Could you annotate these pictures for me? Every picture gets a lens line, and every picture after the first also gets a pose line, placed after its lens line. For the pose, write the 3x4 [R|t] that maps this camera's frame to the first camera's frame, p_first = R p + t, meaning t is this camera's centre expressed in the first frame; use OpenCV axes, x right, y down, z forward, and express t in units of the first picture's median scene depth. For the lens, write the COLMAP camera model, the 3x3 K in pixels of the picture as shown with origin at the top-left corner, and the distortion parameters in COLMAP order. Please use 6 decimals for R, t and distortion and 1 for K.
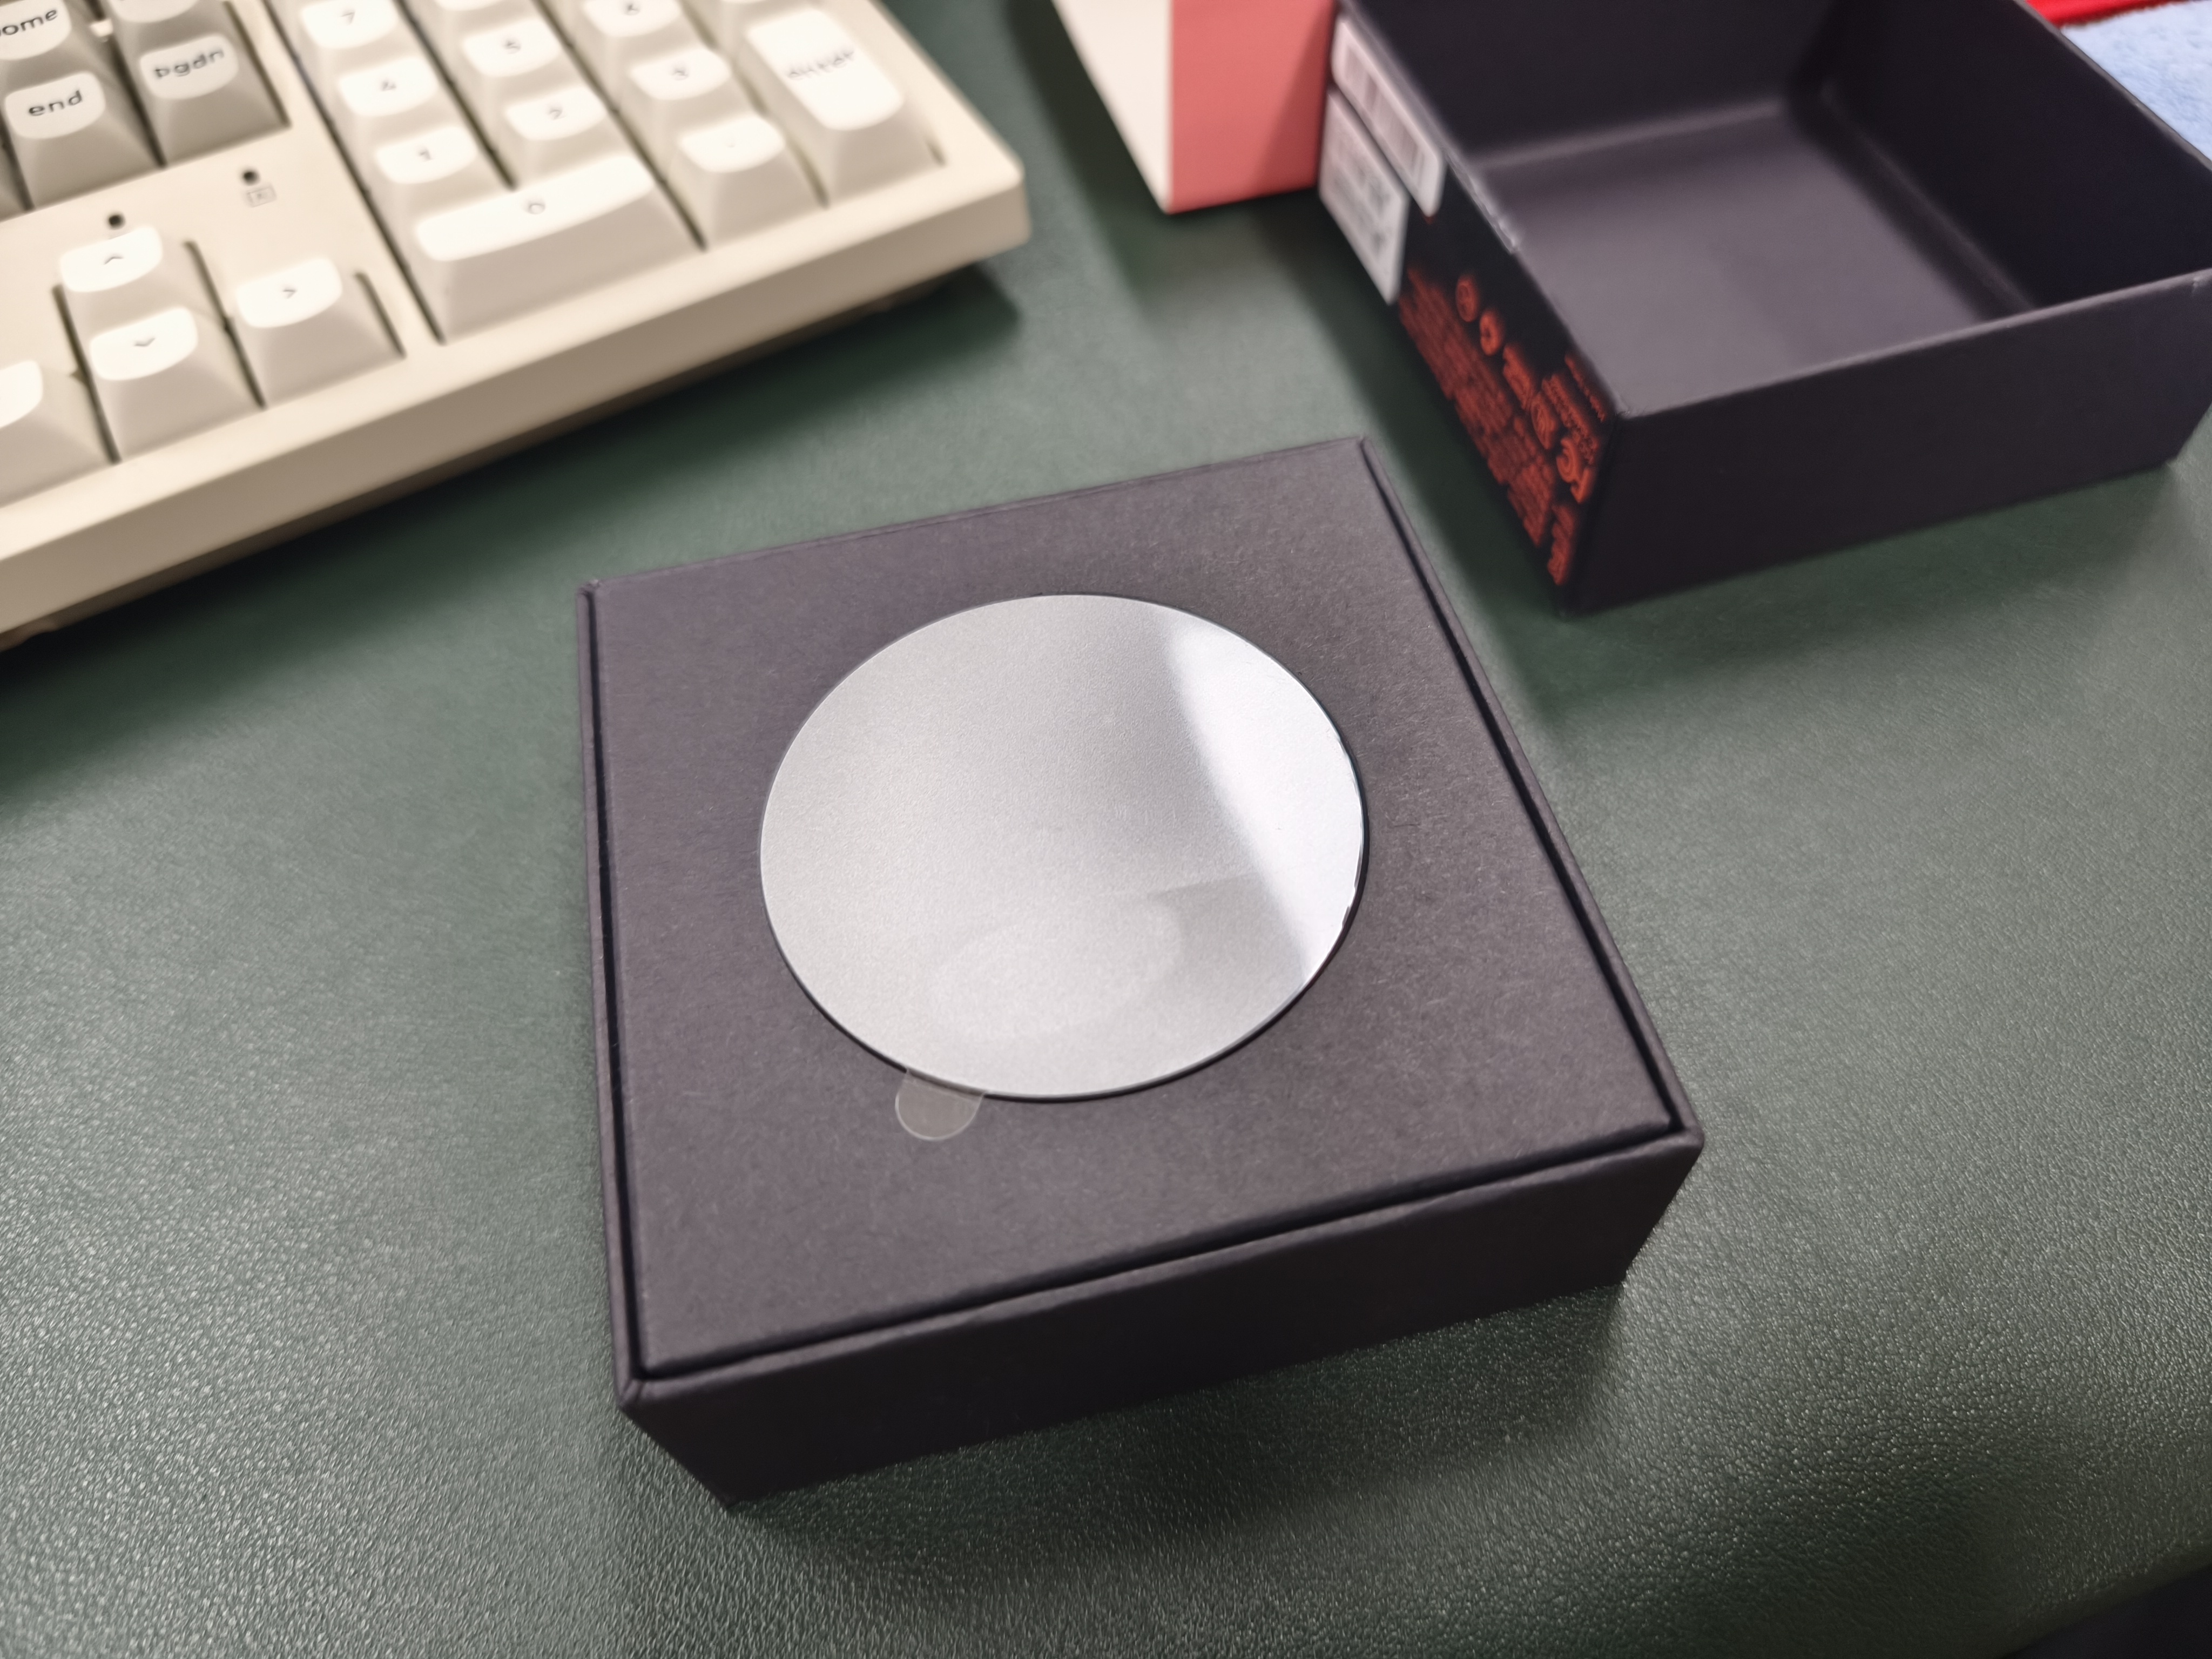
lens RADIAL K [[1466.4, 0, 1110.7], [0, 1466.4, 825.0], [0, 0, 1]] dist [-0.046781, 0.000823]
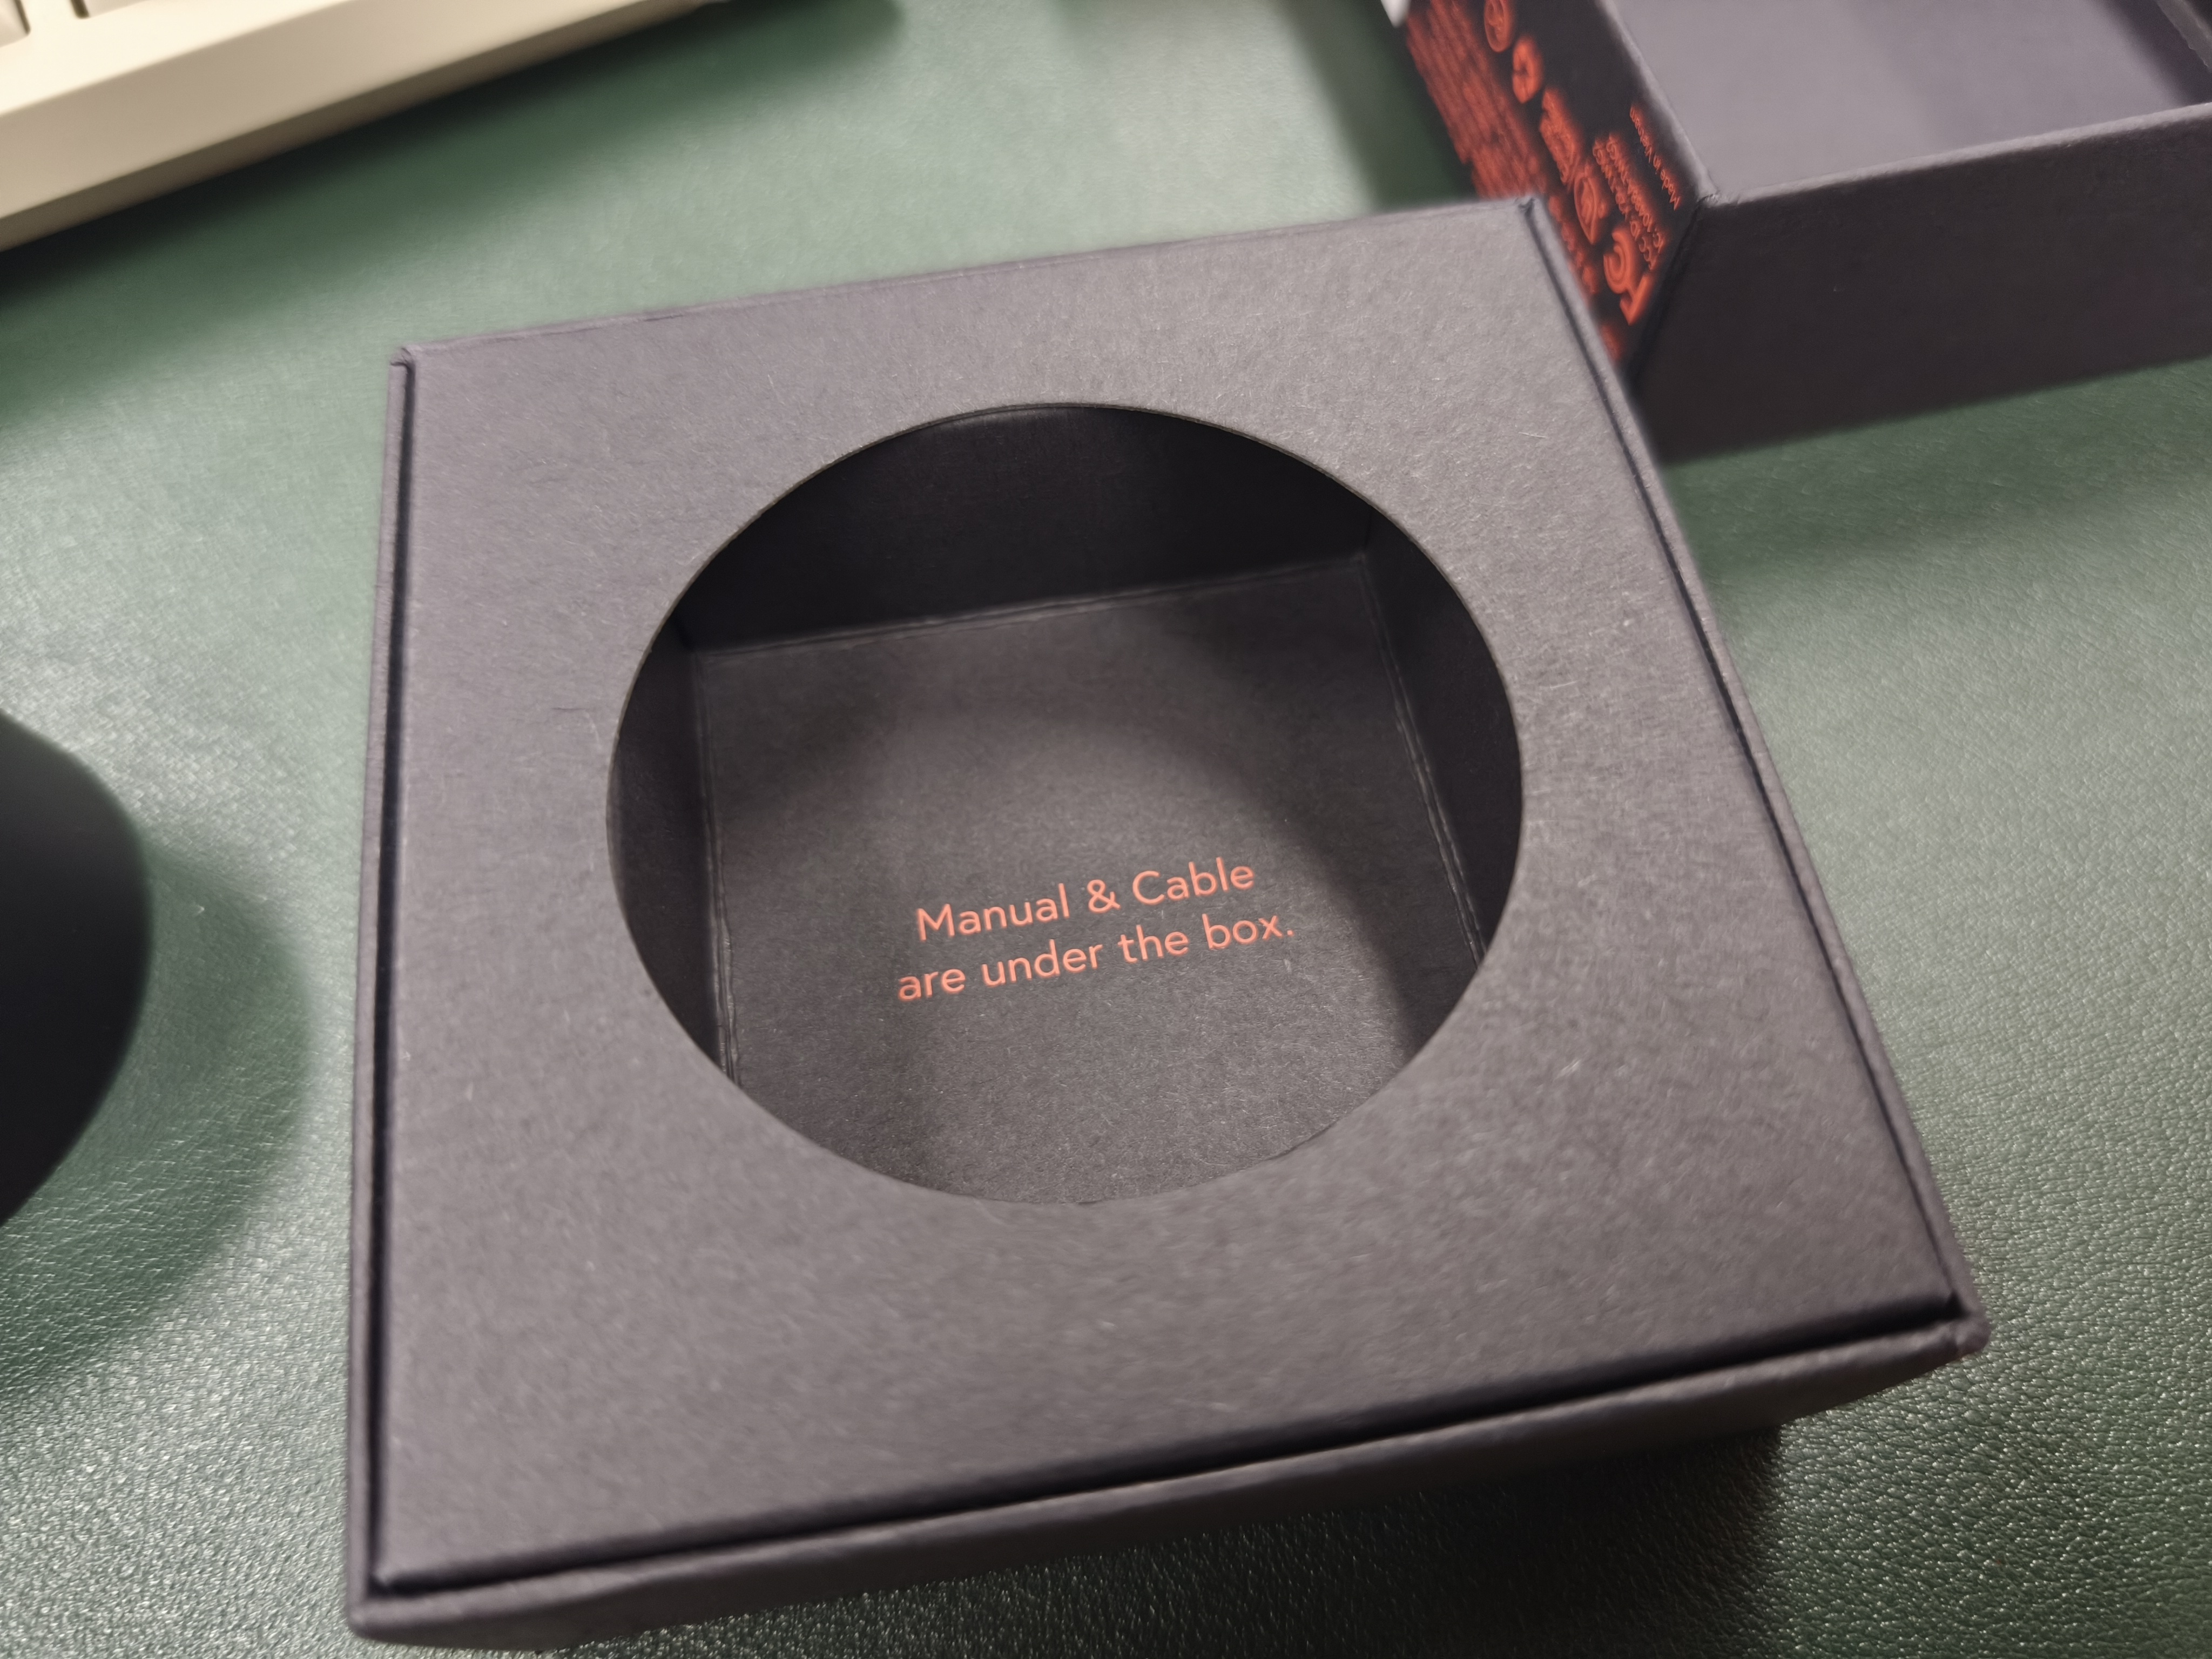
lens RADIAL K [[1466.4, 0, 1134.1], [0, 1466.4, 781.6], [0, 0, 1]] dist [-0.046781, 0.000823]
pose [[0.998696, 0.047789, 0.017944, 0.082851], [-0.049715, 0.990341, 0.129436, -0.085044], [-0.011586, -0.130159, 0.991425, 0.288921]]
